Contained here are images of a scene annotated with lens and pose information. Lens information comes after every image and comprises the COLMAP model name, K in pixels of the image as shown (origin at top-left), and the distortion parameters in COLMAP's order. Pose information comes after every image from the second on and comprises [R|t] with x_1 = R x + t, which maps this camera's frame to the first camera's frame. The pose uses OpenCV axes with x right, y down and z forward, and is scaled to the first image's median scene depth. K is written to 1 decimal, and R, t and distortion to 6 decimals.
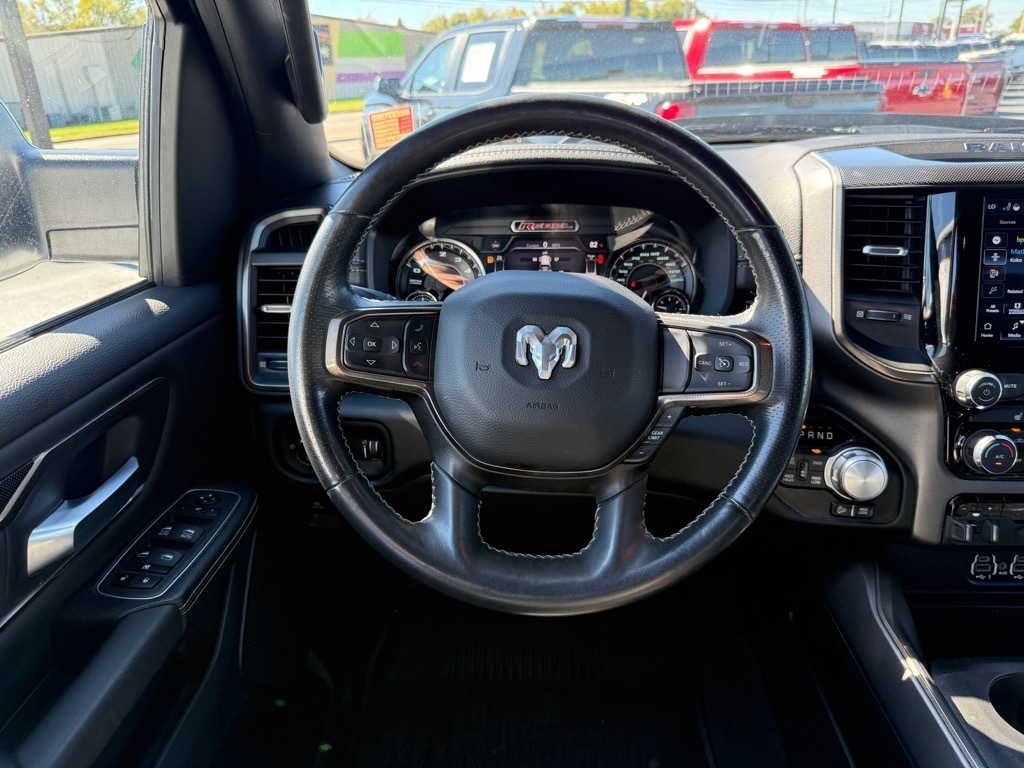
lens RADIAL K [[722.2, 0, 514.2], [0, 722.2, 395.2], [0, 0, 1]] dist [0.042557, -0.054076]
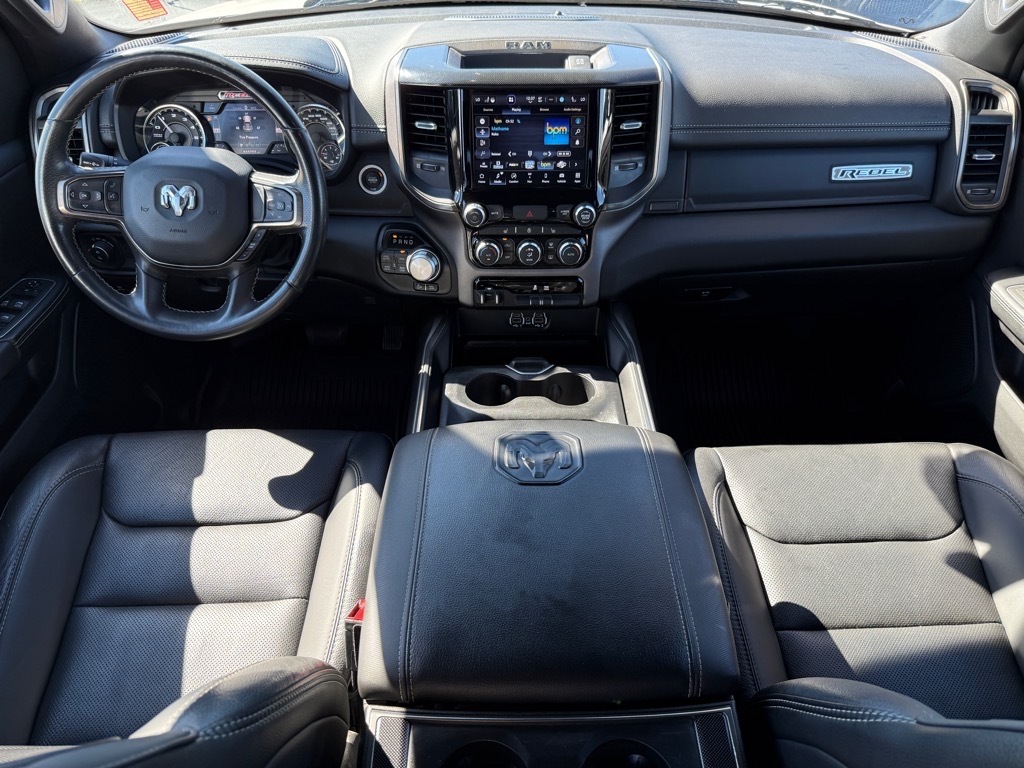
lens RADIAL K [[722.2, 0, 516.2], [0, 722.2, 407.5], [0, 0, 1]] dist [0.042557, -0.054076]
pose [[0.998898, -0.019380, 0.042751, 0.647918], [0.005711, 0.954198, 0.299120, -0.084326], [-0.046589, -0.298546, 0.953257, -0.764582]]
